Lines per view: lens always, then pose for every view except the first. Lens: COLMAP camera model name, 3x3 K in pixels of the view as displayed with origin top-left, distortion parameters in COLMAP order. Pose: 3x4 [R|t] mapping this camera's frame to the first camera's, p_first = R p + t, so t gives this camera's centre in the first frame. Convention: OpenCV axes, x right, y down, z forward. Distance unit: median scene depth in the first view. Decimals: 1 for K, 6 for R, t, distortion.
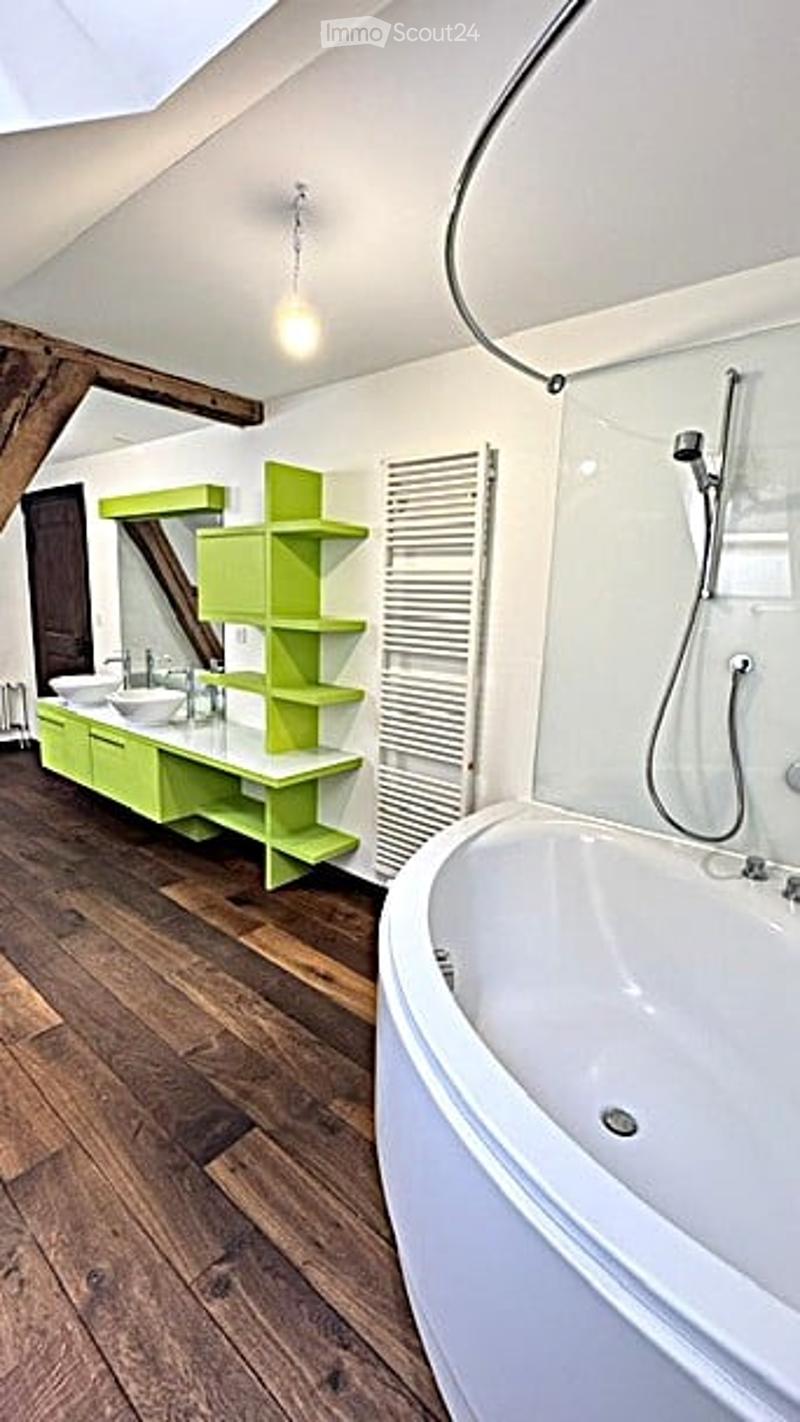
lens RADIAL K [[569.9, 0, 400.0], [0, 569.9, 711.0], [0, 0, 1]] dist [-0.001221, 0.000118]
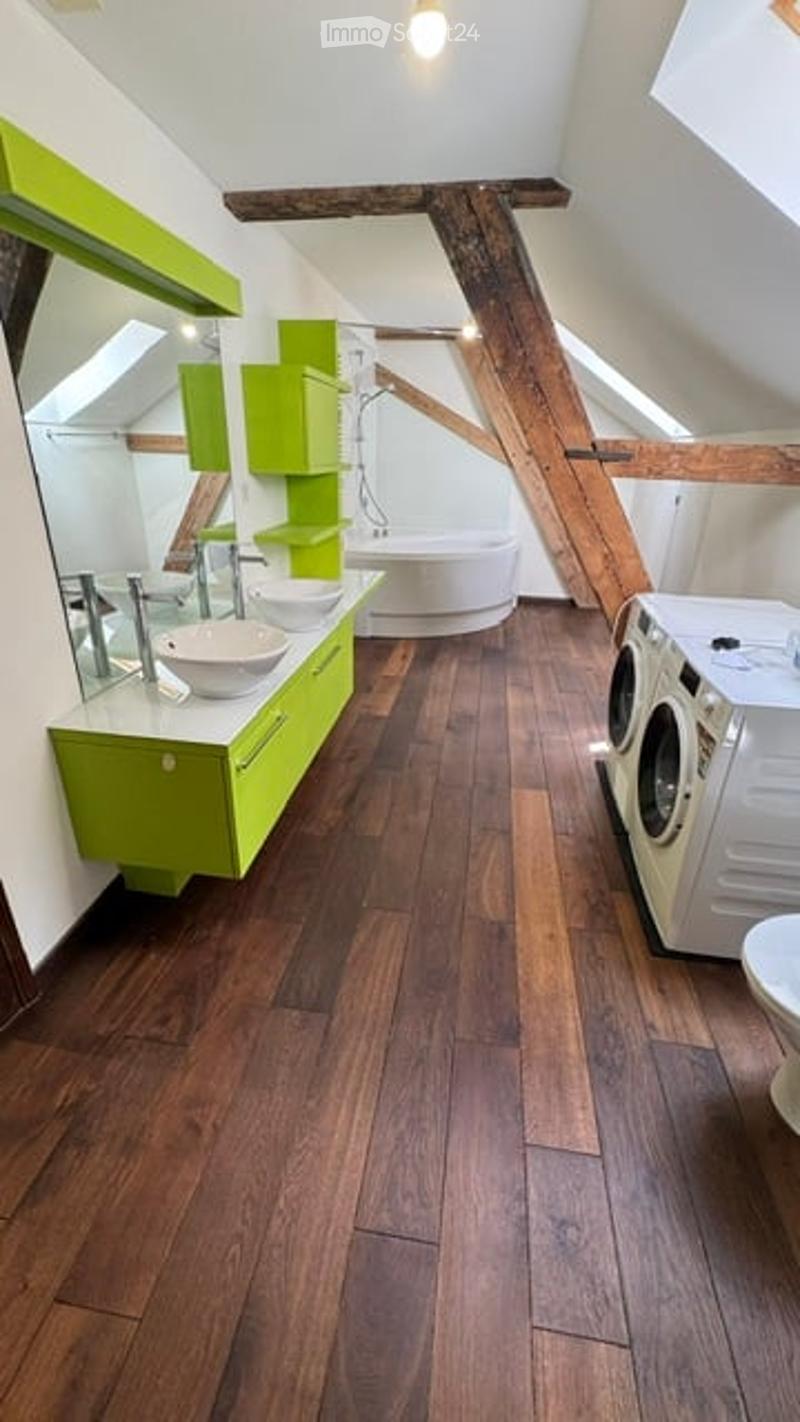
lens RADIAL K [[569.9, 0, 400.0], [0, 569.9, 711.0], [0, 0, 1]] dist [-0.001221, 0.000118]
pose [[-0.478907, -0.408314, 0.777128, -1.354861], [0.119379, 0.846733, 0.518452, -0.297506], [-0.869711, 0.341063, -0.356762, 1.413154]]
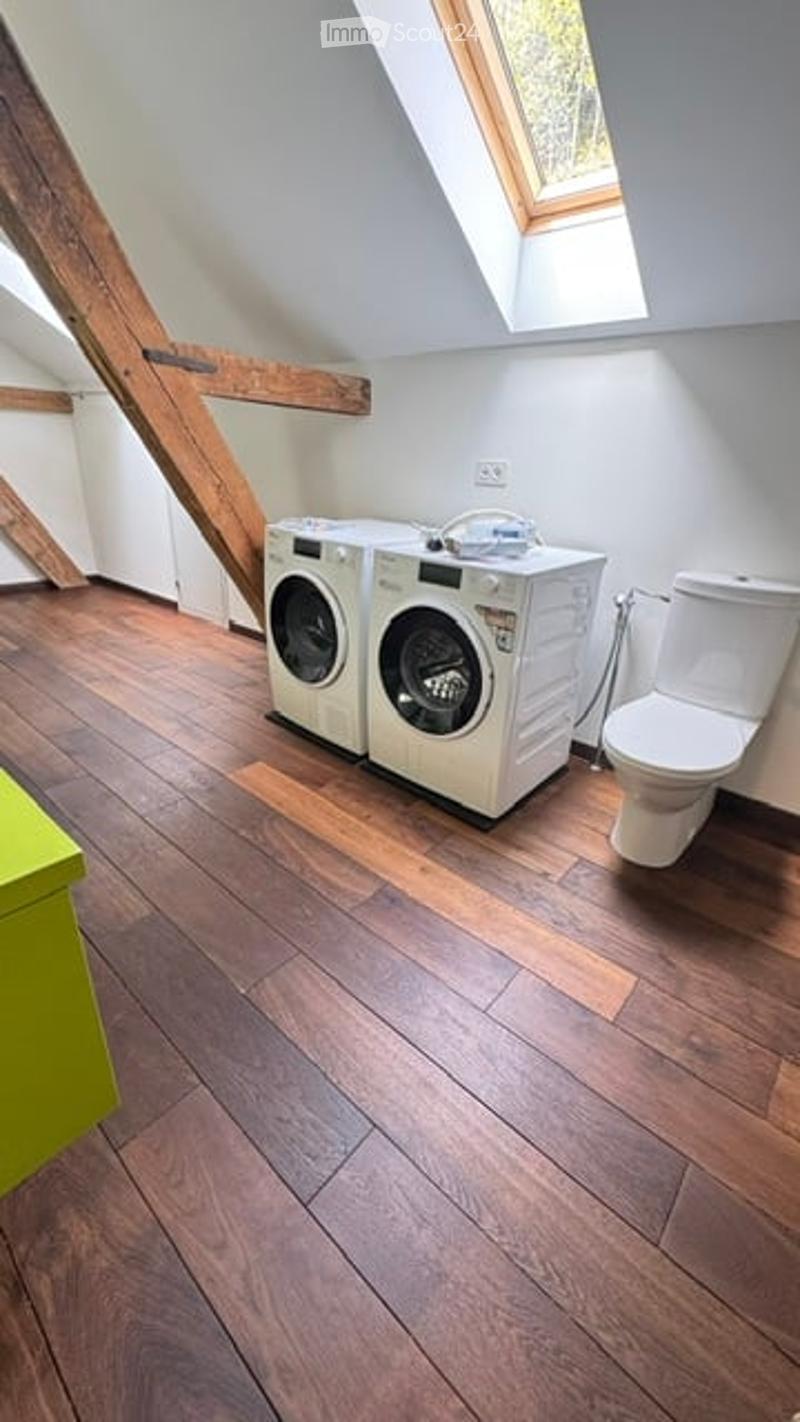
lens RADIAL K [[569.9, 0, 400.0], [0, 569.9, 711.0], [0, 0, 1]] dist [-0.001221, 0.000118]
pose [[-0.994206, -0.103627, 0.028572, -1.014102], [-0.069402, 0.821785, 0.565555, -0.207656], [-0.082086, 0.560295, -0.824216, 1.528820]]
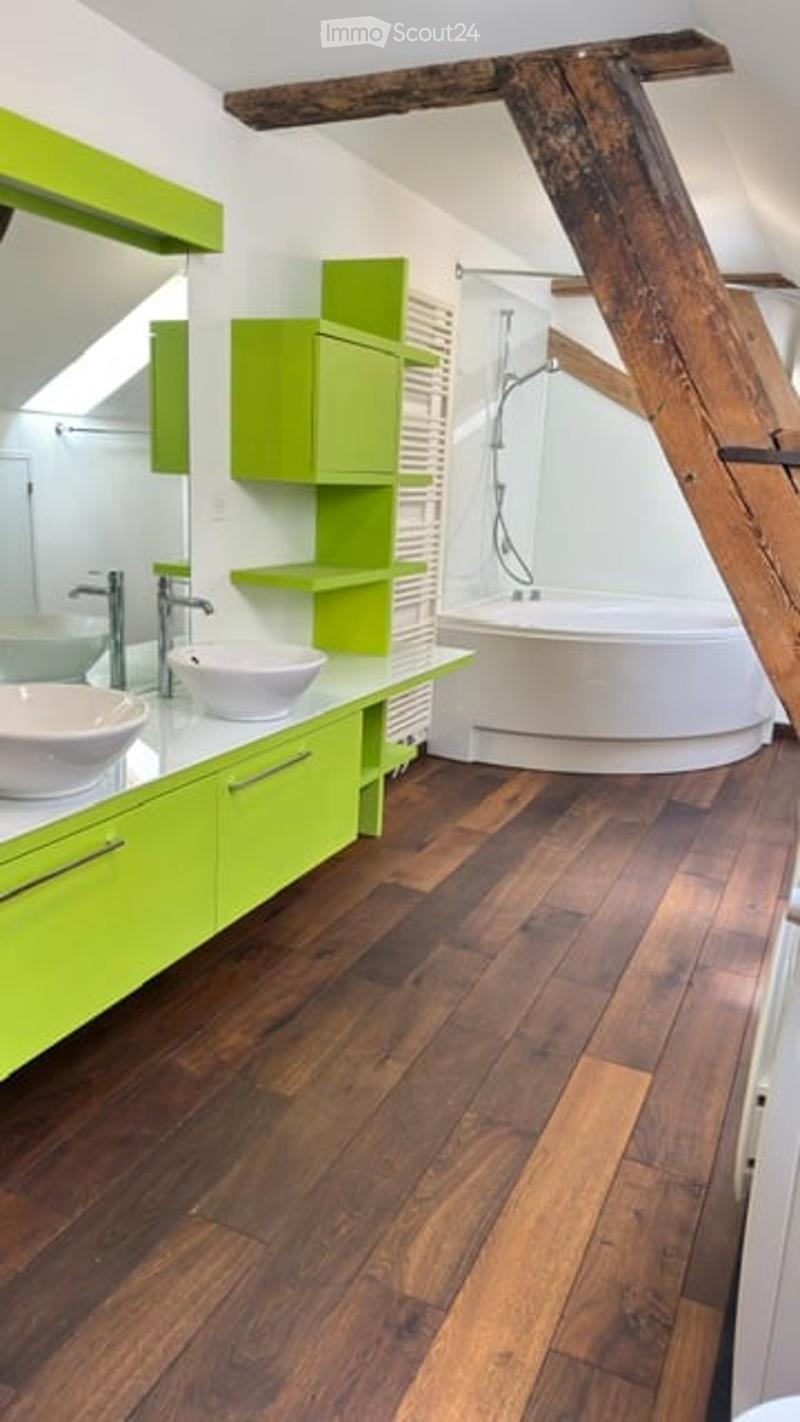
lens RADIAL K [[993.4, 0, 400.6], [0, 993.4, 717.9], [0, 0, 1]] dist [-0.000008, 0.004060]
pose [[-0.219067, -0.286636, 0.932657, -1.439502], [0.124182, 0.939912, 0.318033, -0.242255], [-0.967775, 0.185490, -0.170308, 1.205572]]
